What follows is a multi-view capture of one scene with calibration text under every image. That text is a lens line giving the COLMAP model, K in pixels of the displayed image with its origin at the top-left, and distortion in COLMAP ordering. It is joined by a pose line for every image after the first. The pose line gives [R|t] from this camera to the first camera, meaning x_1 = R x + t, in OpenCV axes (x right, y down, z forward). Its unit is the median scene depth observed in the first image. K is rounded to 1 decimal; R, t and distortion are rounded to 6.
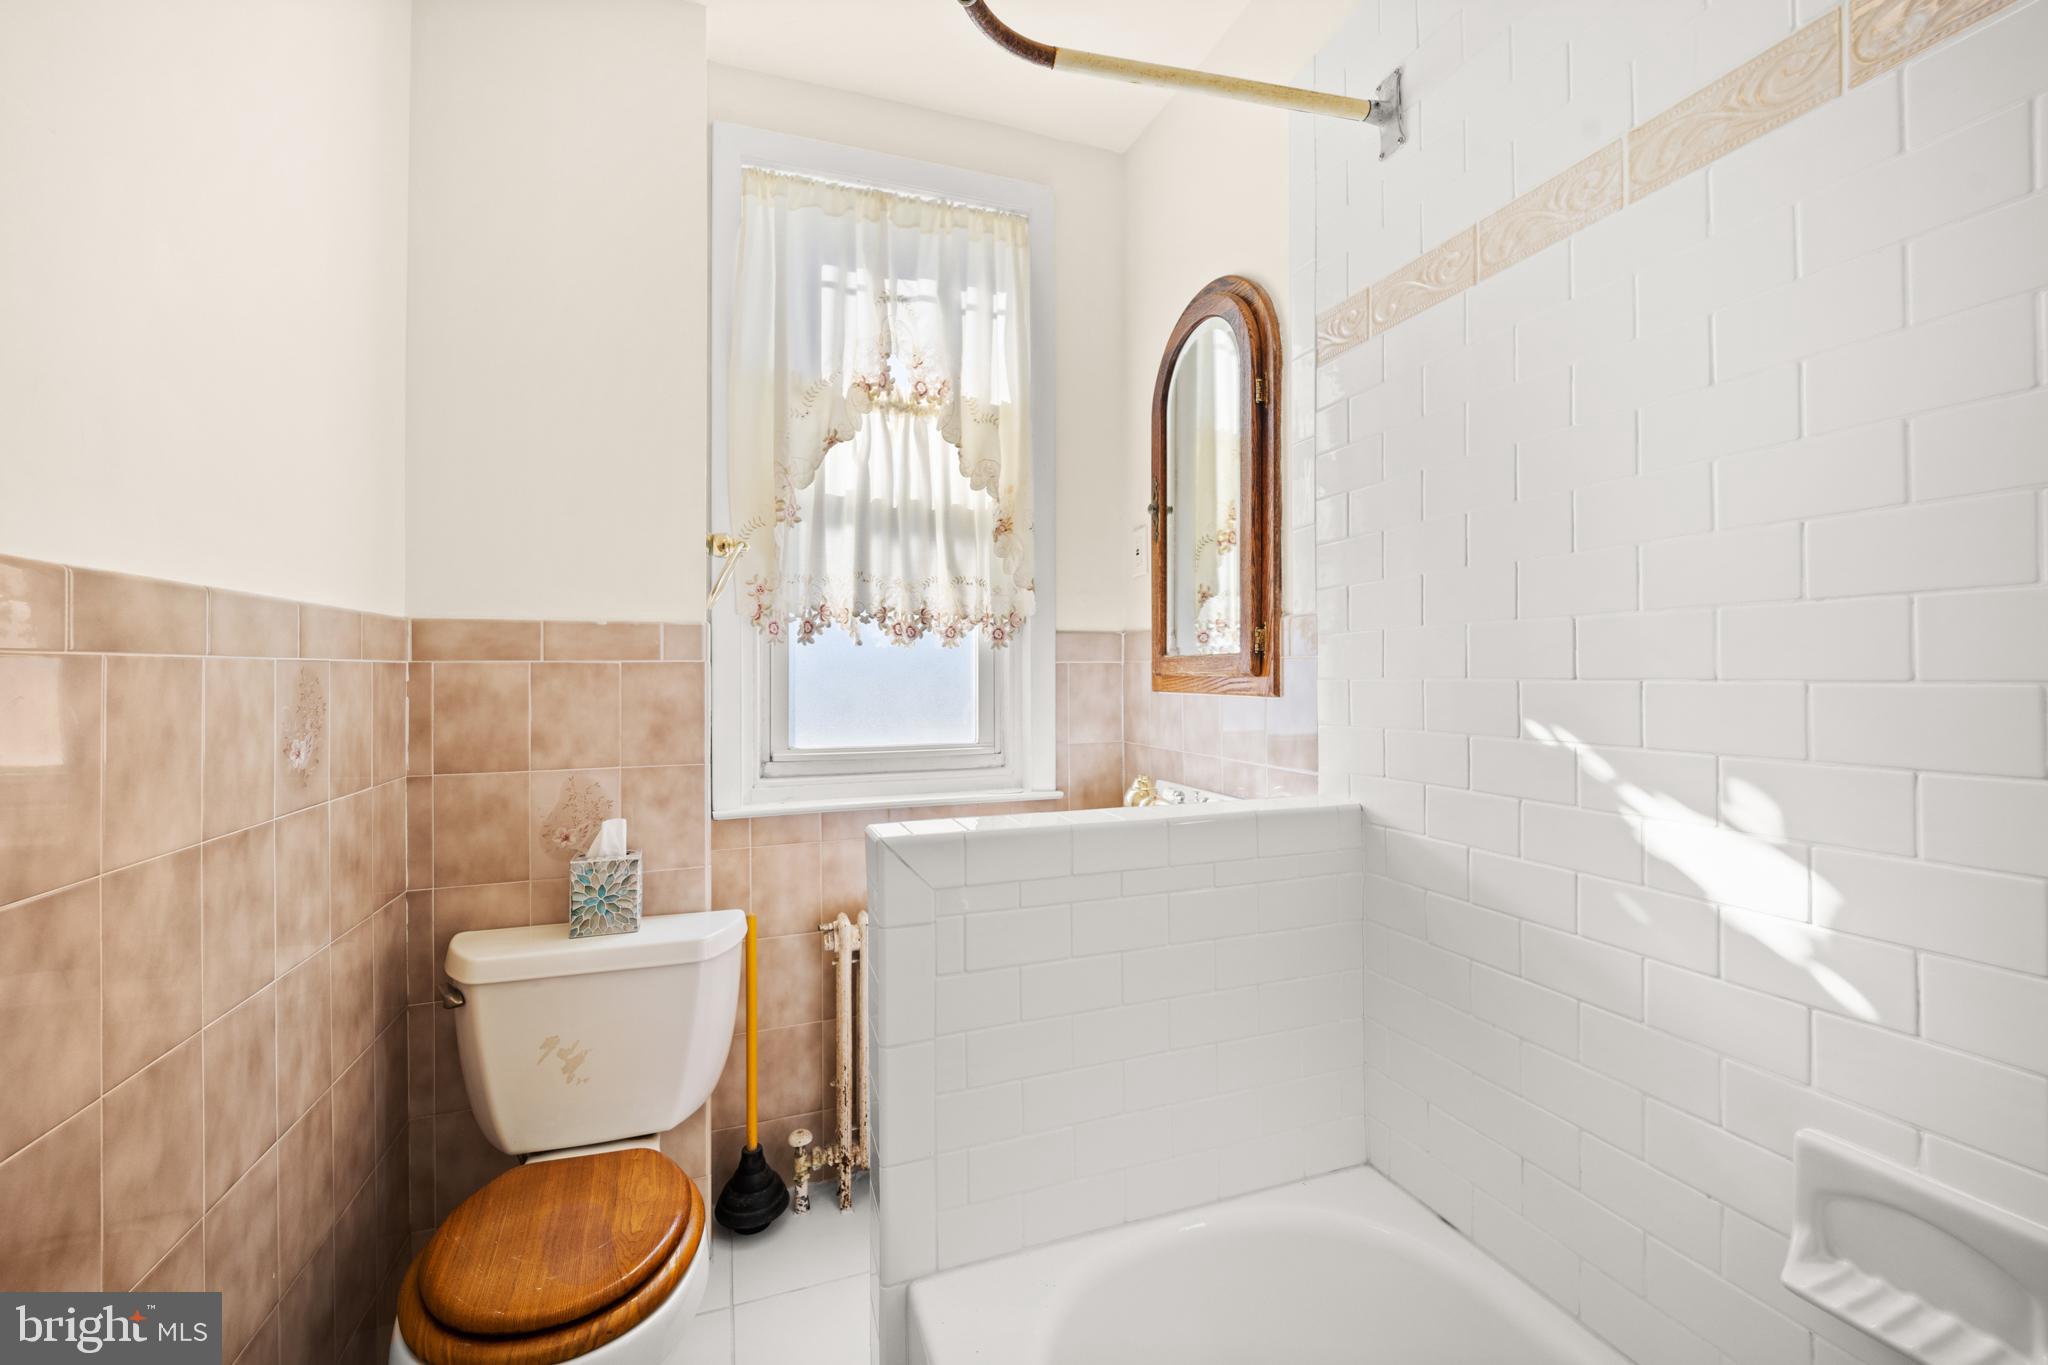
lens RADIAL K [[837.0, 0, 1032.5], [0, 837.0, 660.1], [0, 0, 1]] dist [-0.022672, 0.000083]
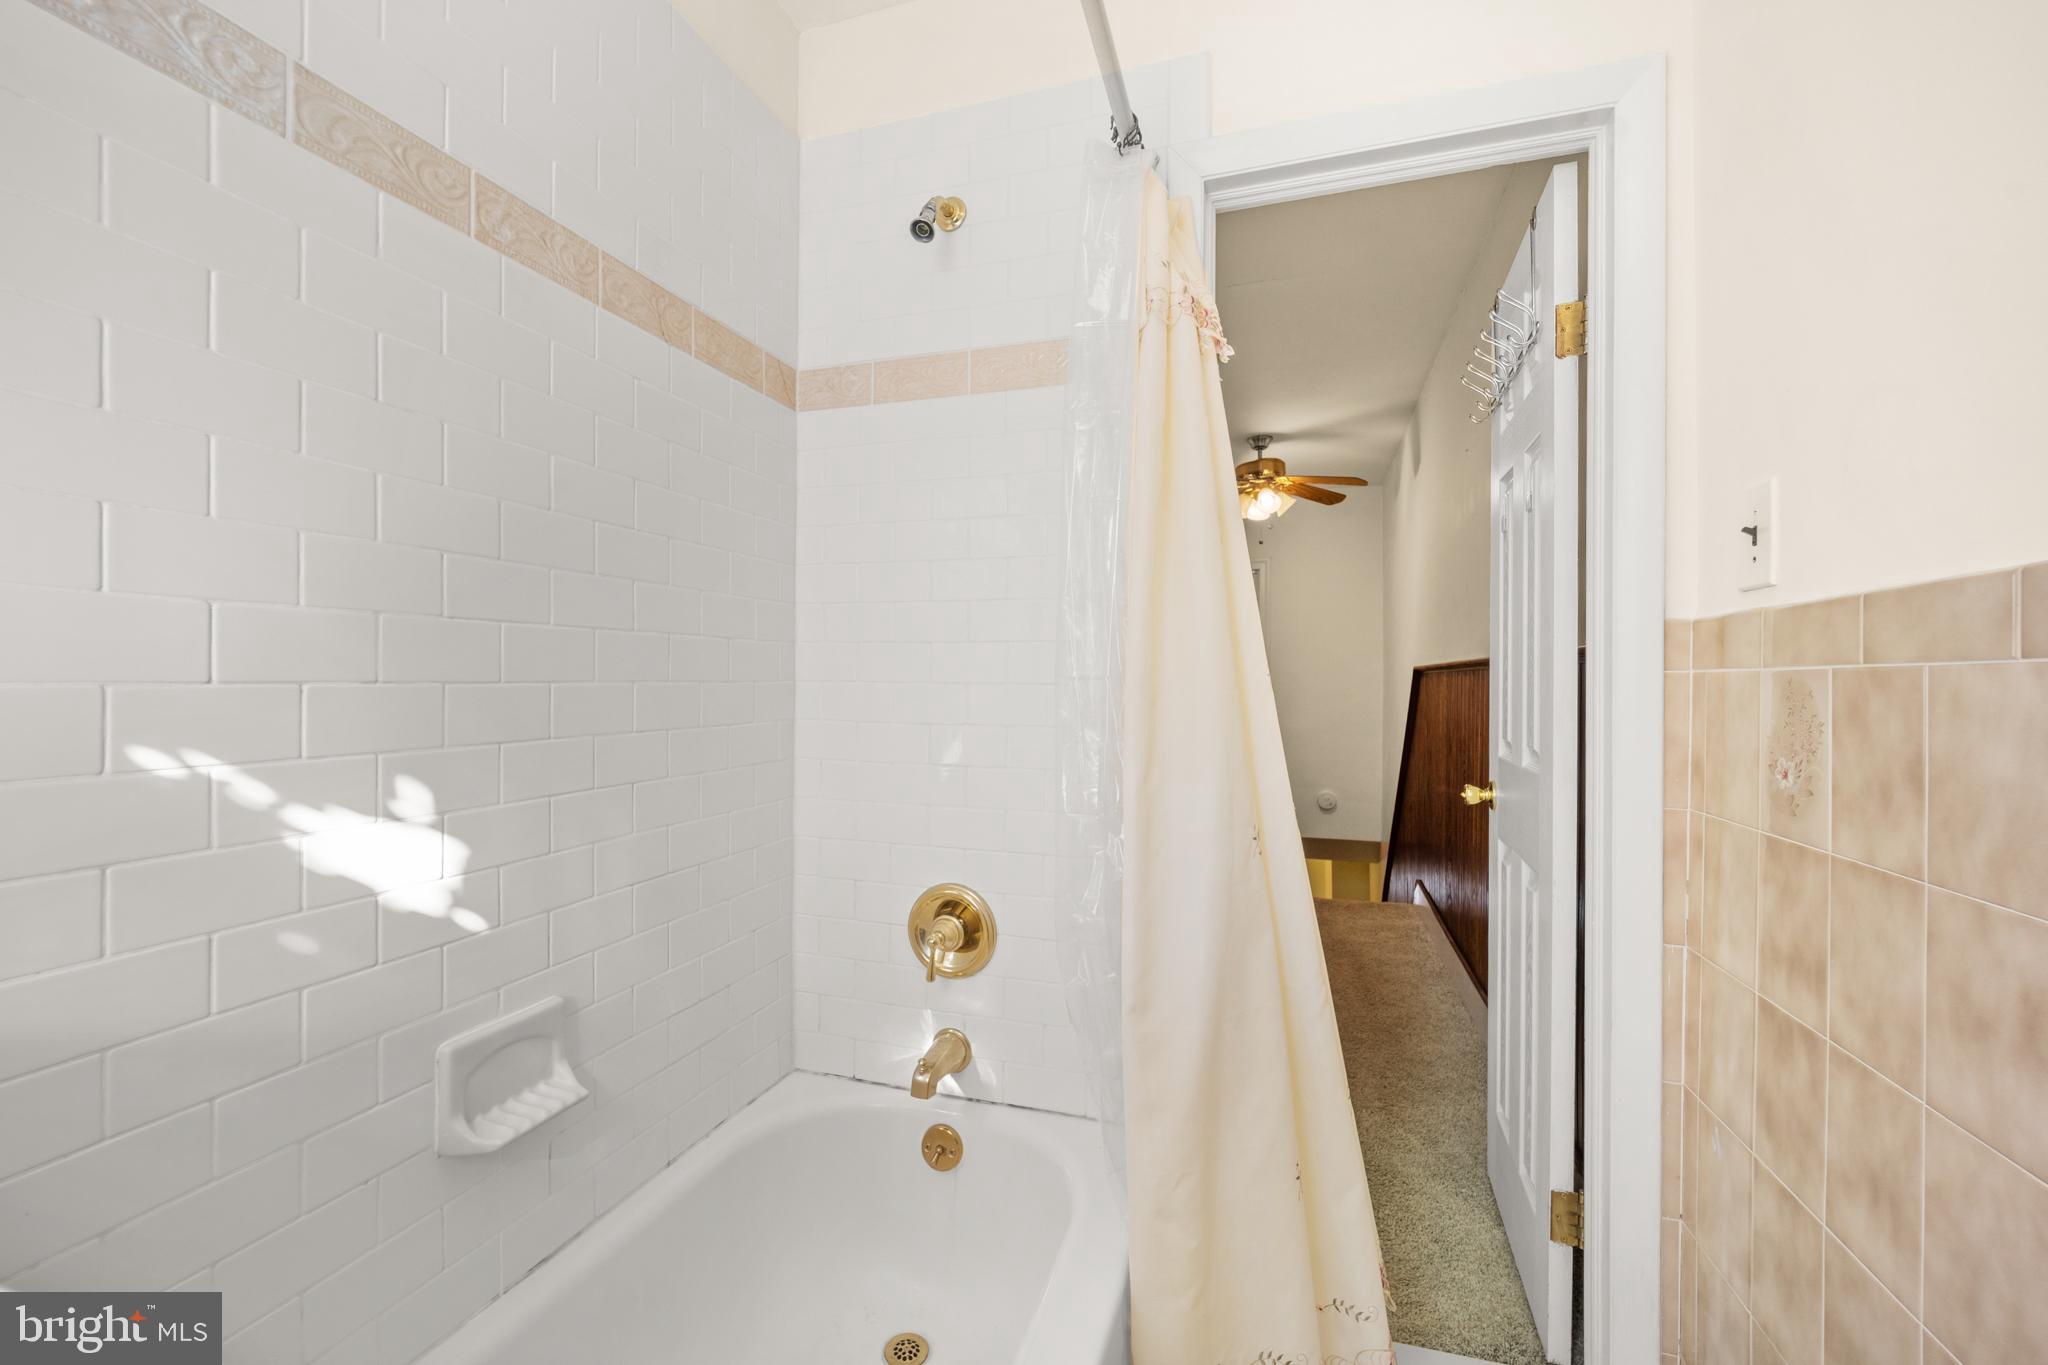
lens RADIAL K [[841.9, 0, 1027.1], [0, 841.9, 686.2], [0, 0, 1]] dist [0.001498, 0.000150]
pose [[-0.787740, -0.004506, 0.615991, -0.487449], [-0.014618, 0.999828, -0.011381, 0.024979], [-0.615834, -0.017970, -0.787671, 1.332190]]
